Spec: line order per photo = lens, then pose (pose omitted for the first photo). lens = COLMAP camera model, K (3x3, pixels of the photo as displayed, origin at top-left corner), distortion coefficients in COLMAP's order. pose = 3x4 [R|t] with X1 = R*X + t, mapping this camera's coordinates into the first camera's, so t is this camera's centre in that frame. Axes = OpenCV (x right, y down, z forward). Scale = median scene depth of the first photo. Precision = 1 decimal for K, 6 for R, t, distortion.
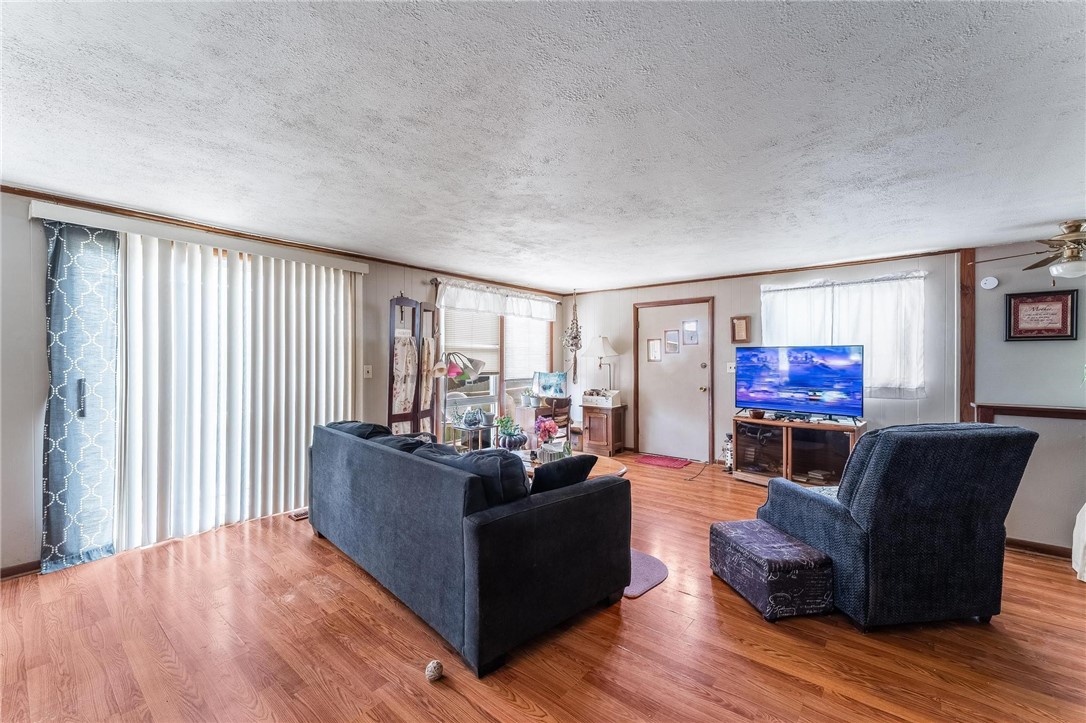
lens RADIAL K [[438.4, 0, 545.4], [0, 438.4, 360.5], [0, 0, 1]] dist [-0.000347, -0.000290]
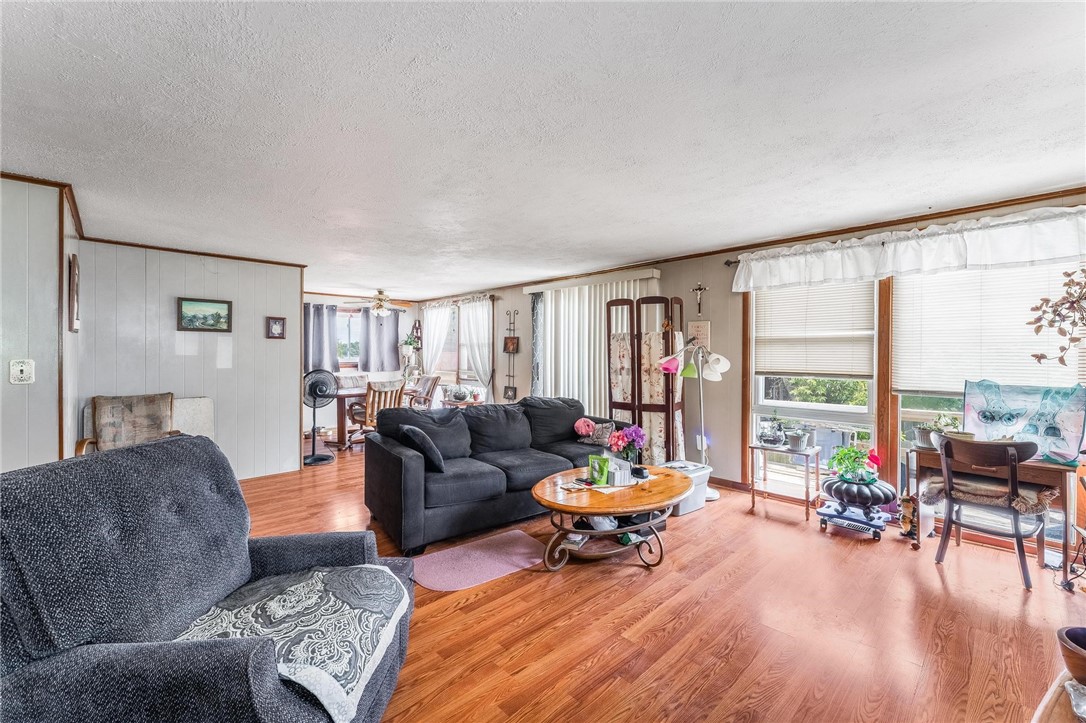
lens RADIAL K [[438.4, 0, 545.4], [0, 438.4, 360.5], [0, 0, 1]] dist [-0.000347, -0.000290]
pose [[-0.125297, 0.014166, -0.992018, 0.782548], [-0.003839, 0.999884, 0.014763, -0.001236], [0.992112, 0.005658, -0.125228, 0.917745]]
